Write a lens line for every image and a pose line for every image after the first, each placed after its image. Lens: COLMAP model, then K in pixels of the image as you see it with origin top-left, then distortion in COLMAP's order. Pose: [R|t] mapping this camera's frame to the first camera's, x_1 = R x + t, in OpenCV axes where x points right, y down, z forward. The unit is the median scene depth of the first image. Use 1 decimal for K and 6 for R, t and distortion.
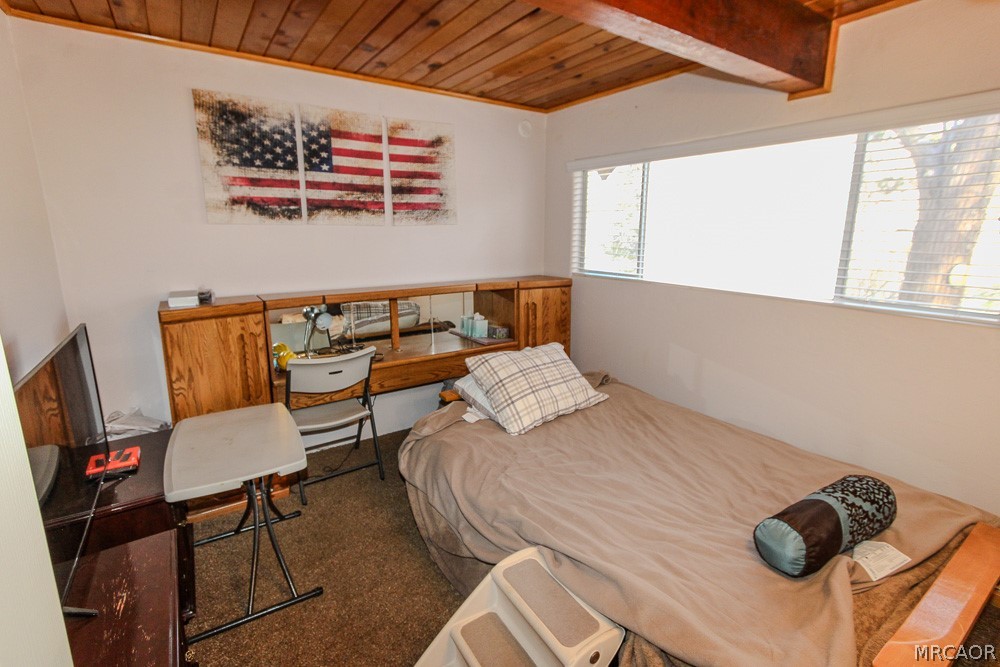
lens RADIAL K [[464.9, 0, 495.9], [0, 464.9, 334.9], [0, 0, 1]] dist [0.012700, 0.001194]
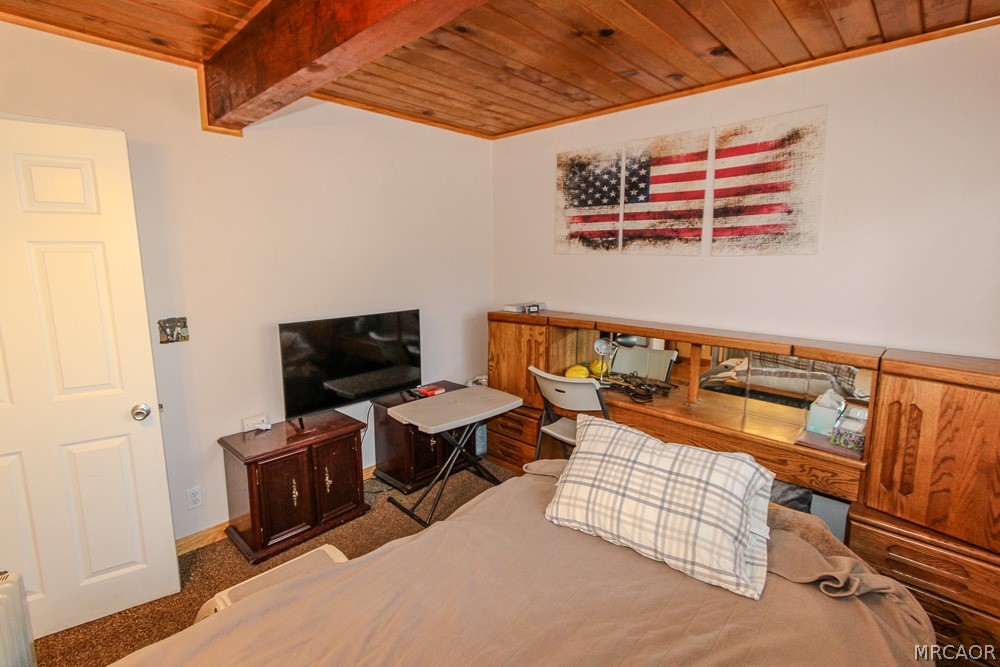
lens RADIAL K [[464.9, 0, 490.9], [0, 464.9, 333.6], [0, 0, 1]] dist [0.012700, 0.001194]
pose [[0.210975, 0.170999, -0.962418, 0.582322], [-0.220137, 0.967599, 0.123662, -0.133560], [0.952381, 0.185774, 0.241783, 0.517327]]
